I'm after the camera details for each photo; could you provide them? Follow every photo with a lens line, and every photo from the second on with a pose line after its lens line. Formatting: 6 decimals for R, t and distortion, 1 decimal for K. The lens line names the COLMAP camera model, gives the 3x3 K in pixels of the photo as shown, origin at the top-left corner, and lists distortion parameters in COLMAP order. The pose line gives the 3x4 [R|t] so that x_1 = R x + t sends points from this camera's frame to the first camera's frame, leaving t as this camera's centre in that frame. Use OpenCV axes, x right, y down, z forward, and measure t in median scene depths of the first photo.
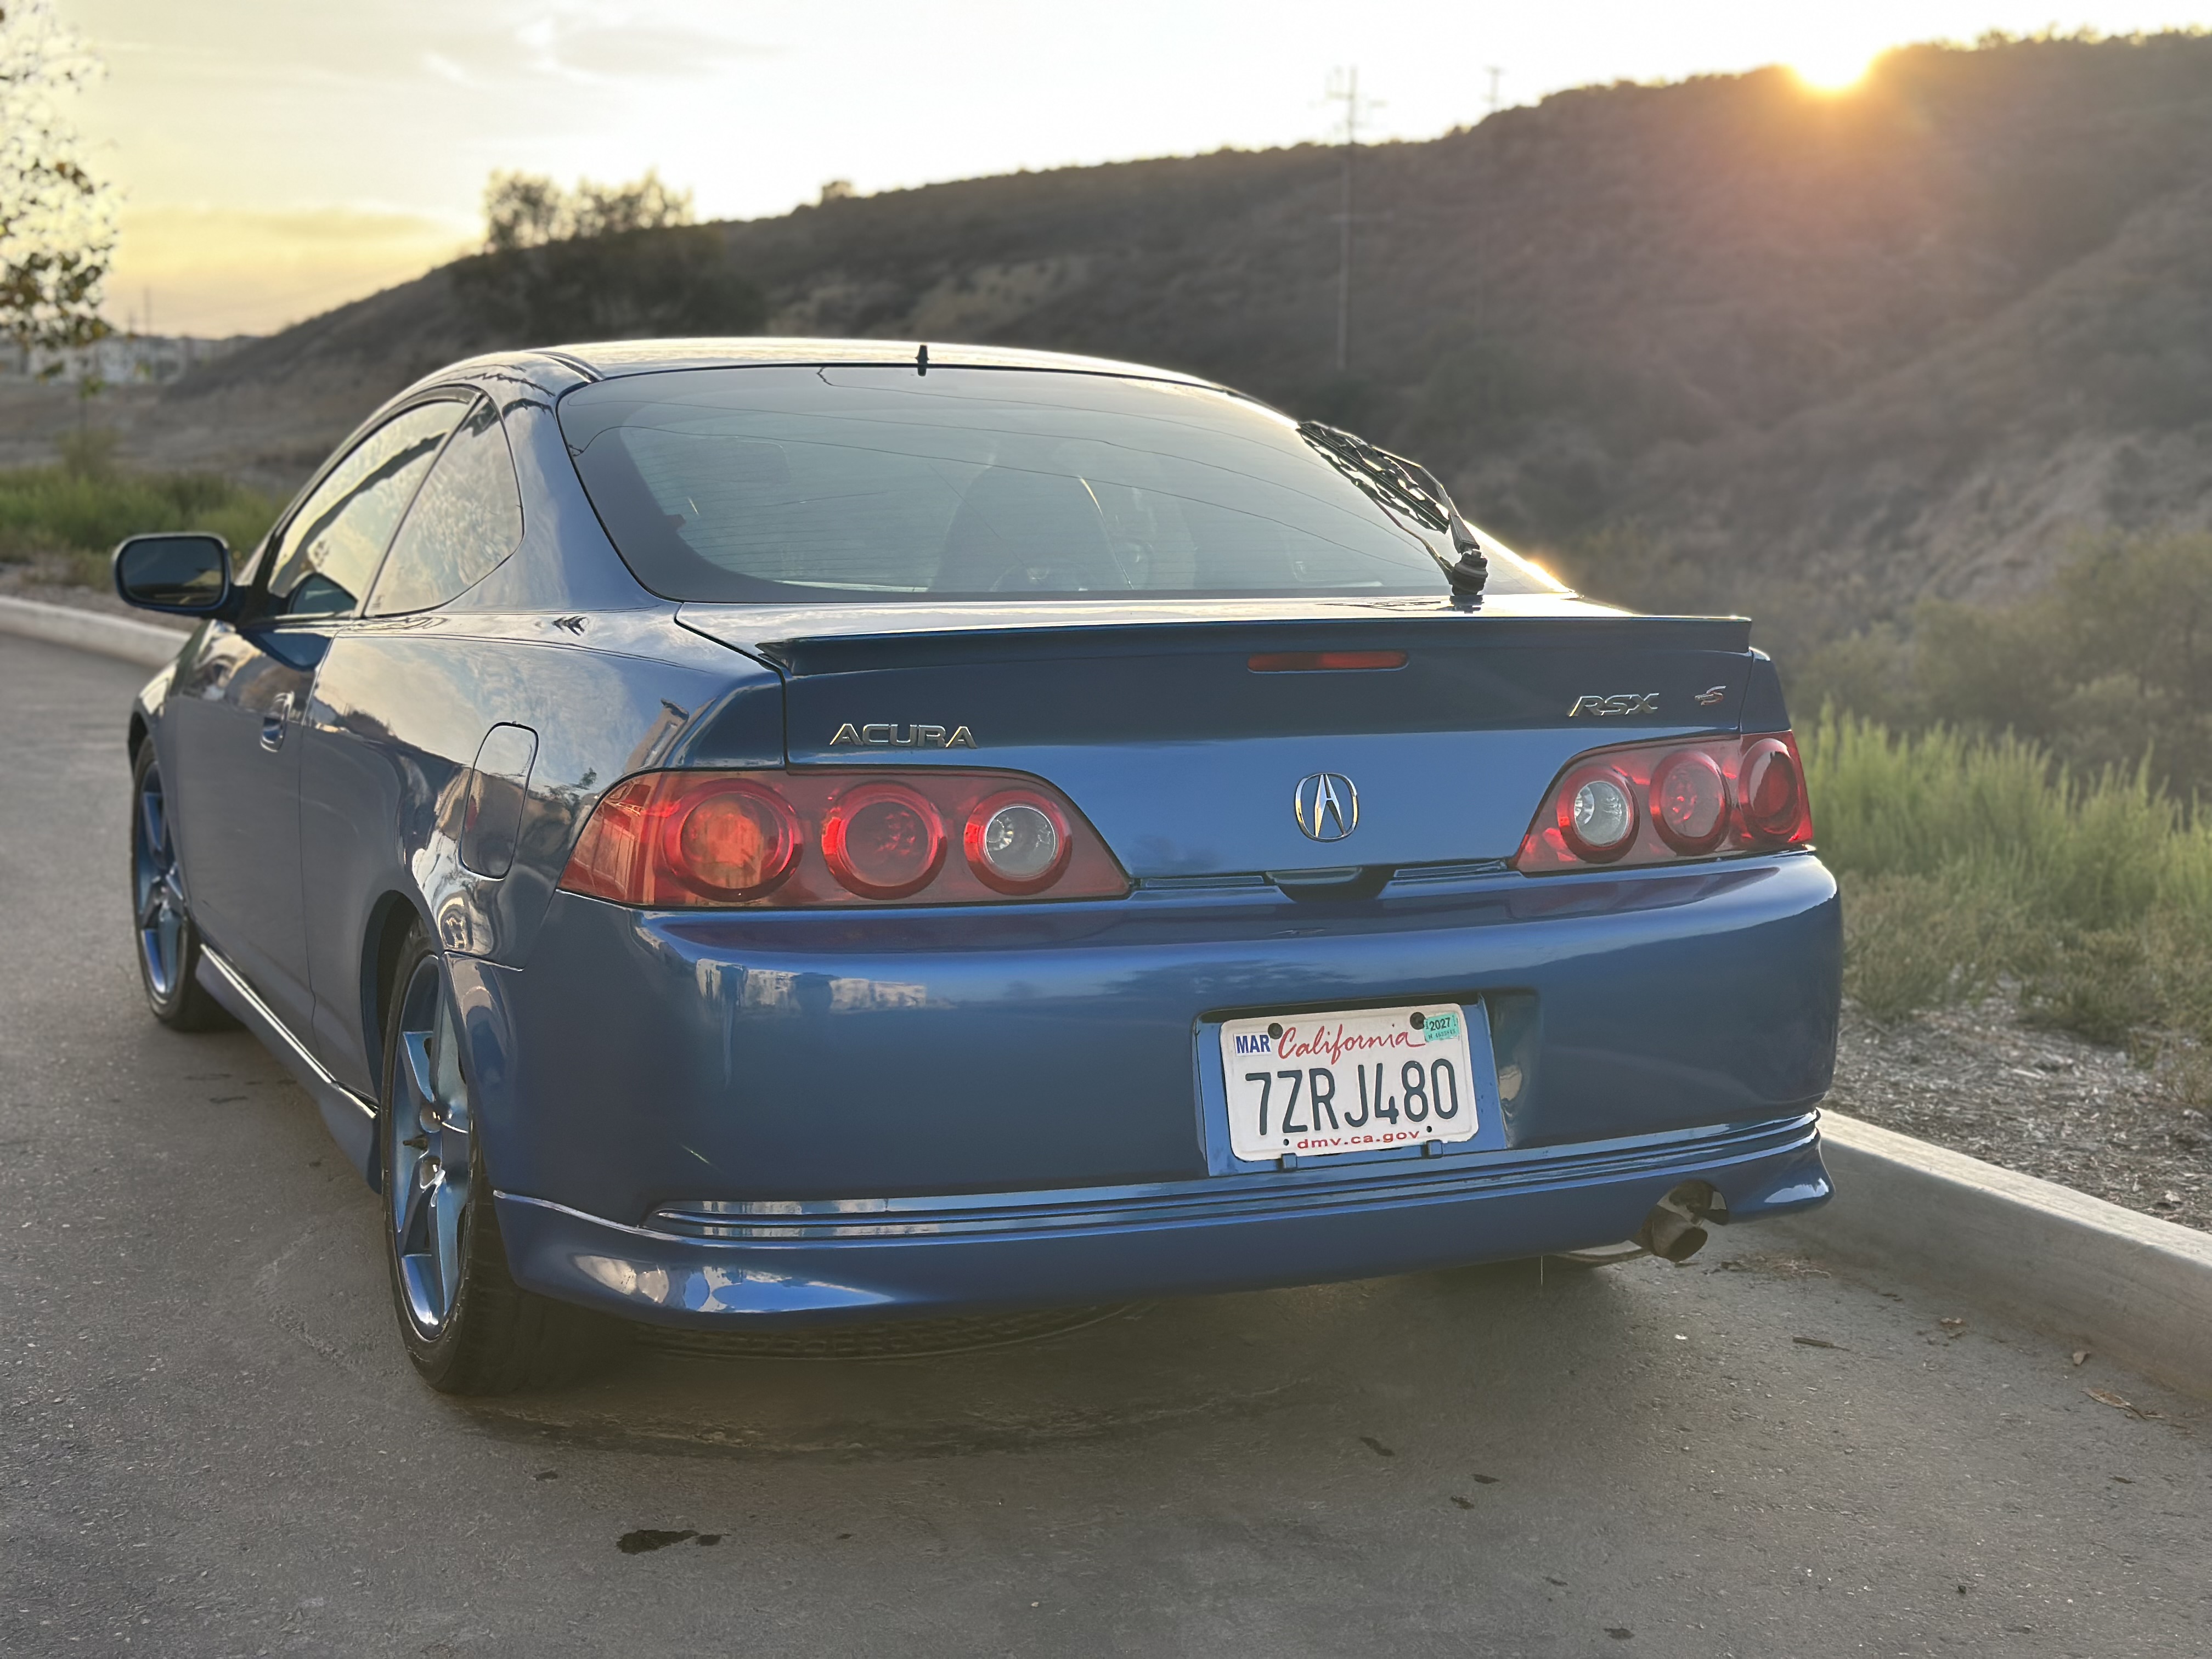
lens RADIAL K [[3118.0, 0, 1109.4], [0, 3118.0, 775.8], [0, 0, 1]] dist [0.176616, -0.396638]
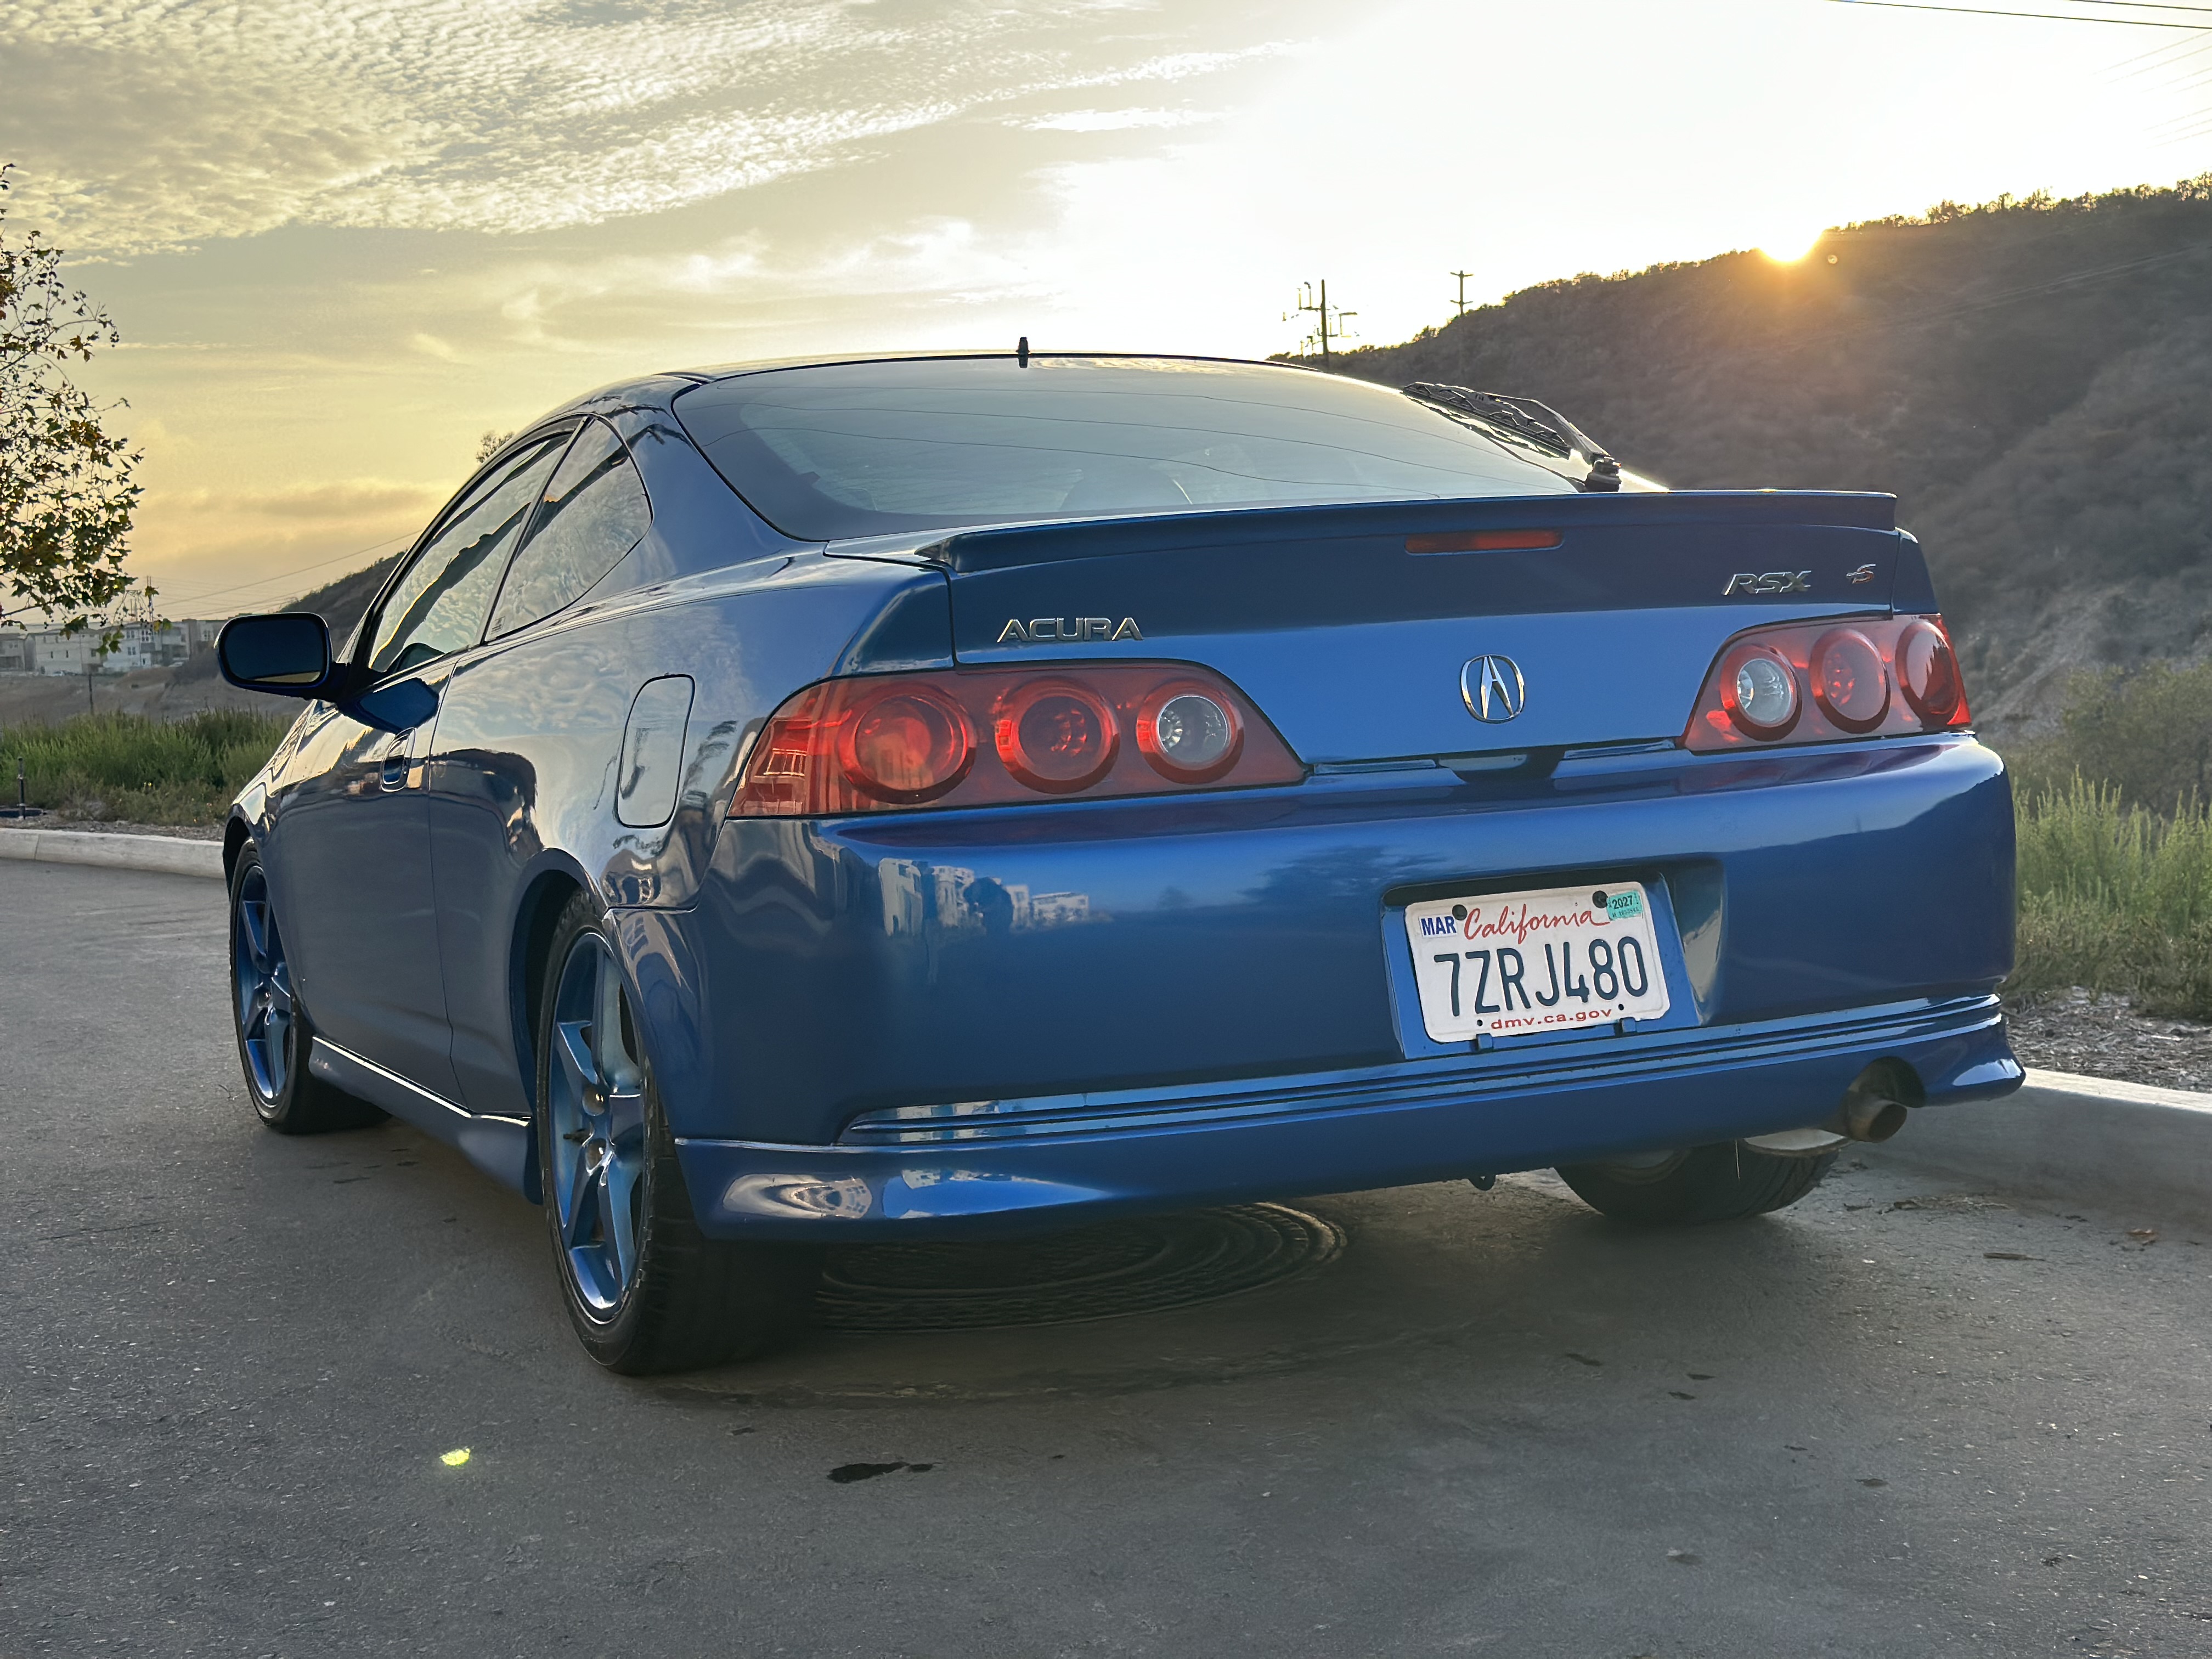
lens RADIAL K [[3104.8, 0, 1106.4], [0, 3104.8, 752.1], [0, 0, 1]] dist [0.191633, -0.443029]
pose [[0.997885, -0.064976, -0.001761, -0.049519], [0.064648, 0.994931, -0.077023, 0.092684], [0.006756, 0.076747, 0.997028, 0.012048]]
